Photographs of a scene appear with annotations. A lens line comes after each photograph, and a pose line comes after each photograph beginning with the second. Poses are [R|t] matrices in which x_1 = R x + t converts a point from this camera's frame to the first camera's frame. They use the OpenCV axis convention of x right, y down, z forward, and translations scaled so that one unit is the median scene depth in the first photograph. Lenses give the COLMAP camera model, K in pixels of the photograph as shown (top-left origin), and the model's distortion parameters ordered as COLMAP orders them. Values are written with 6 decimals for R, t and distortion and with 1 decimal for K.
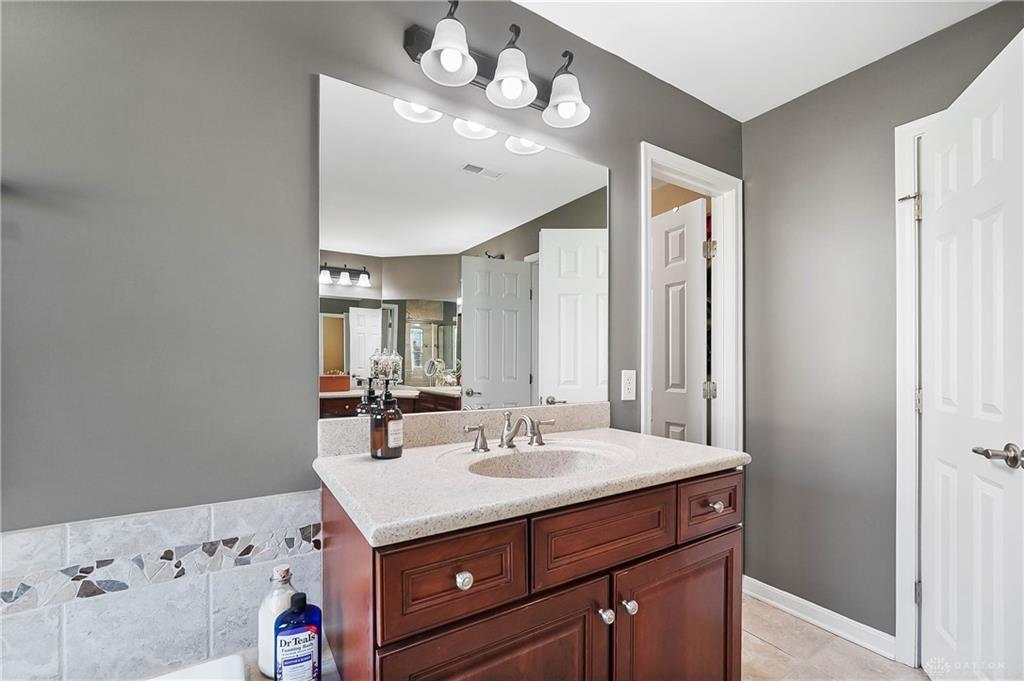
lens RADIAL K [[449.9, 0, 528.6], [0, 449.9, 365.1], [0, 0, 1]] dist [-0.000150, -0.000029]
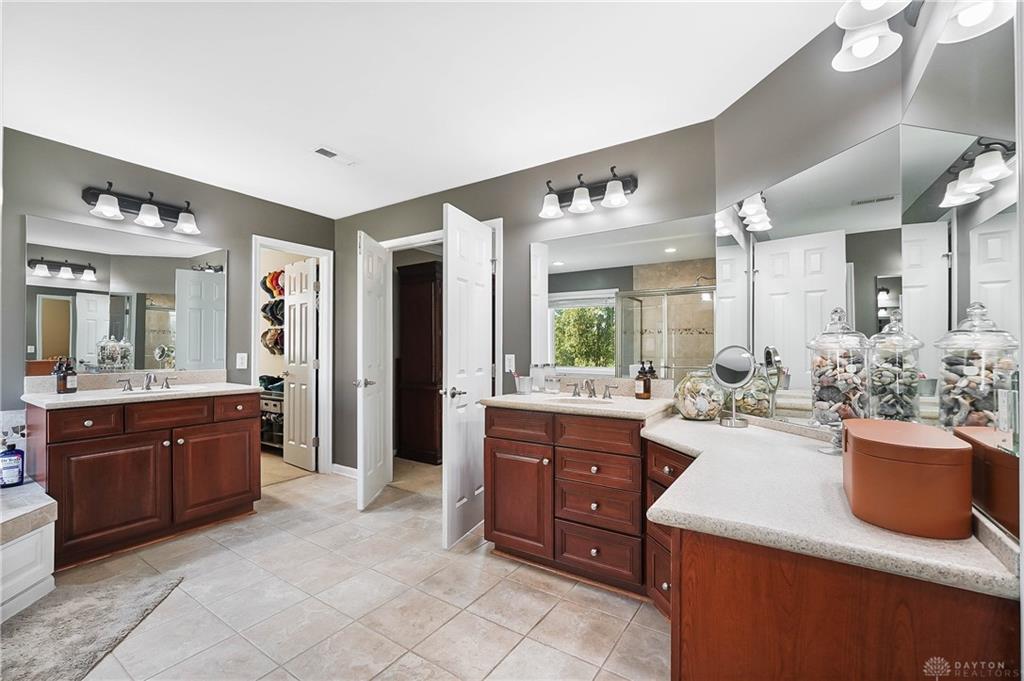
lens RADIAL K [[439.9, 0, 513.4], [0, 439.9, 345.2], [0, 0, 1]] dist [-0.001799, 0.000600]
pose [[0.926577, 0.003519, 0.376089, 0.476625], [0.001063, 0.999928, -0.011976, 0.001182], [-0.376104, 0.011496, 0.926506, -0.958080]]
